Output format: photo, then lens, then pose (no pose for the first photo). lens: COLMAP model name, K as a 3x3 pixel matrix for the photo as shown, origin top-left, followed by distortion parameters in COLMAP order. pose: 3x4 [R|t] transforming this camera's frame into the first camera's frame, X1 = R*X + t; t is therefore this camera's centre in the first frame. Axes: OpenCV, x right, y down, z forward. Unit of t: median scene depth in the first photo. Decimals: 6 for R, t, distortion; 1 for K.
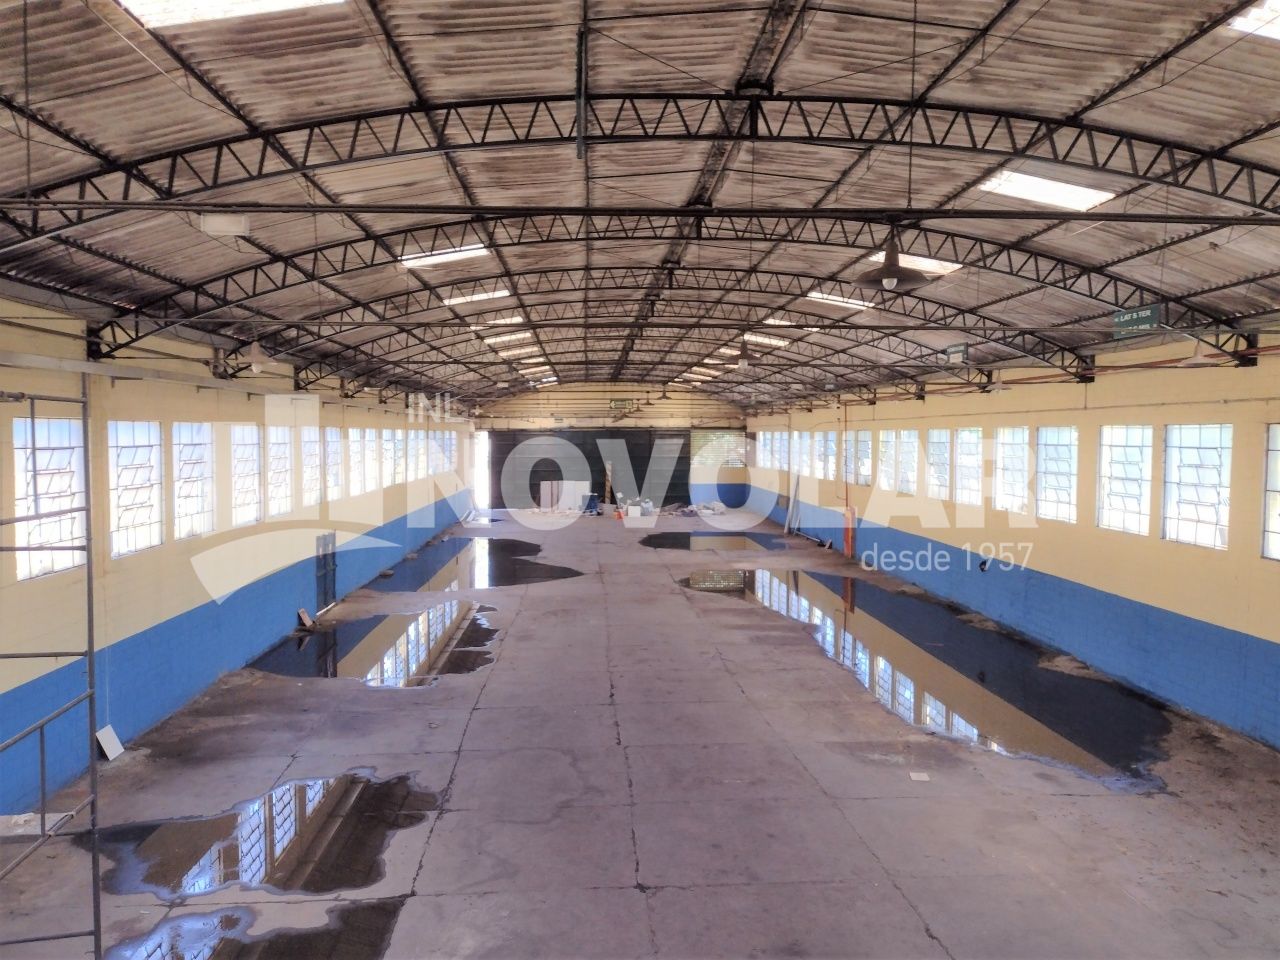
lens RADIAL K [[978.9, 0, 640.2], [0, 978.9, 474.8], [0, 0, 1]] dist [0.023557, -0.035742]
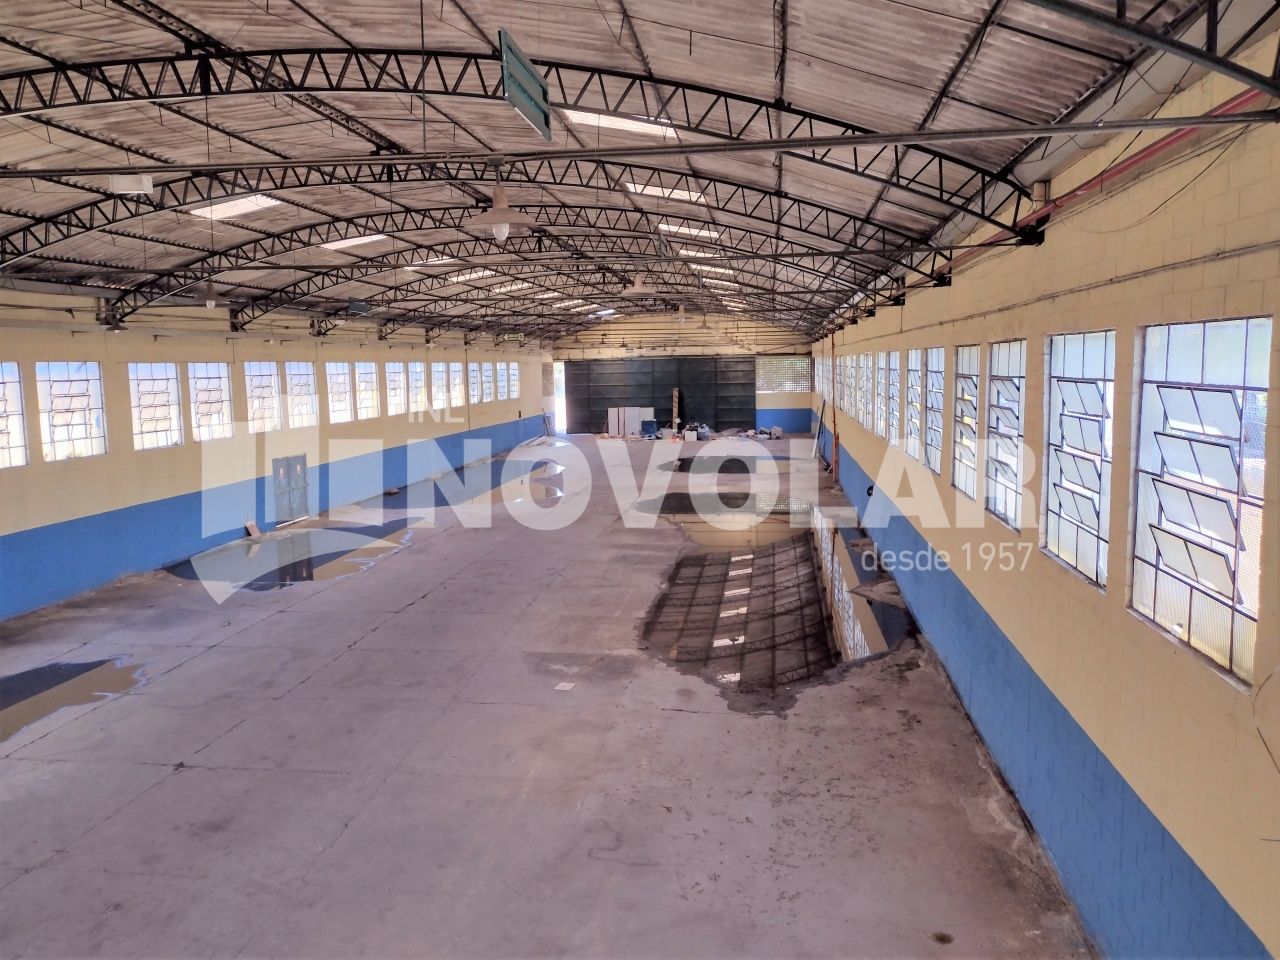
lens RADIAL K [[933.2, 0, 657.6], [0, 933.2, 457.5], [0, 0, 1]] dist [0.039160, -0.052366]
pose [[0.979799, 0.003182, -0.199958, 0.556581], [0.009079, 0.998135, 0.060371, -0.001133], [0.199777, -0.060967, 0.977943, 0.041311]]
